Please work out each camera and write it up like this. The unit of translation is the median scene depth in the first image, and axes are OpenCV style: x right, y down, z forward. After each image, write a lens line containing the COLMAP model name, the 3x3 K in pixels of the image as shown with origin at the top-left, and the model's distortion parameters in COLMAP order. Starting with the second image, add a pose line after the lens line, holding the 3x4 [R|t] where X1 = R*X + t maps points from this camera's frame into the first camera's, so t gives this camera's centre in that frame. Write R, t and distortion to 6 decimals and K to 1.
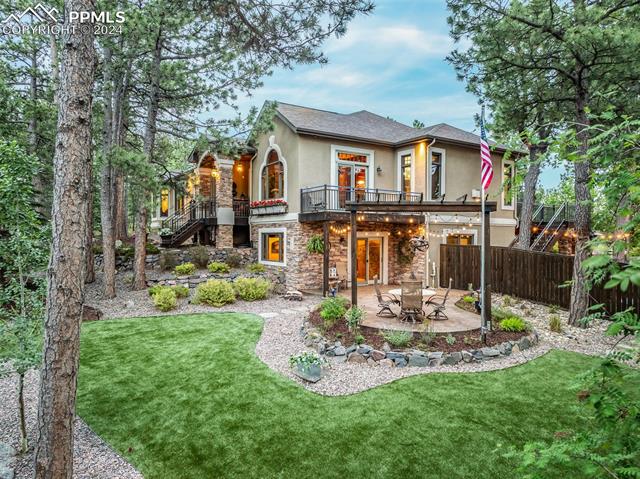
lens RADIAL K [[451.6, 0, 320.0], [0, 451.6, 239.3], [0, 0, 1]] dist [0.001257, -0.003128]
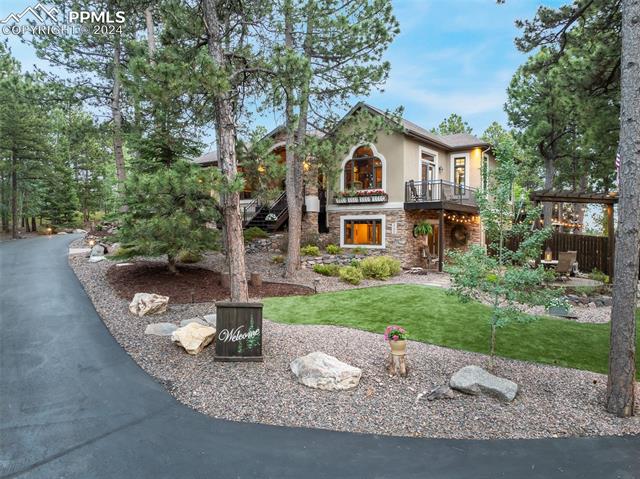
lens RADIAL K [[451.6, 0, 320.1], [0, 451.6, 237.9], [0, 0, 1]] dist [0.001257, -0.003128]
pose [[0.940136, -0.000530, 0.340800, -0.590809], [-0.001946, 0.999974, 0.006925, 0.023824], [-0.340795, -0.007174, 0.940110, -0.027588]]
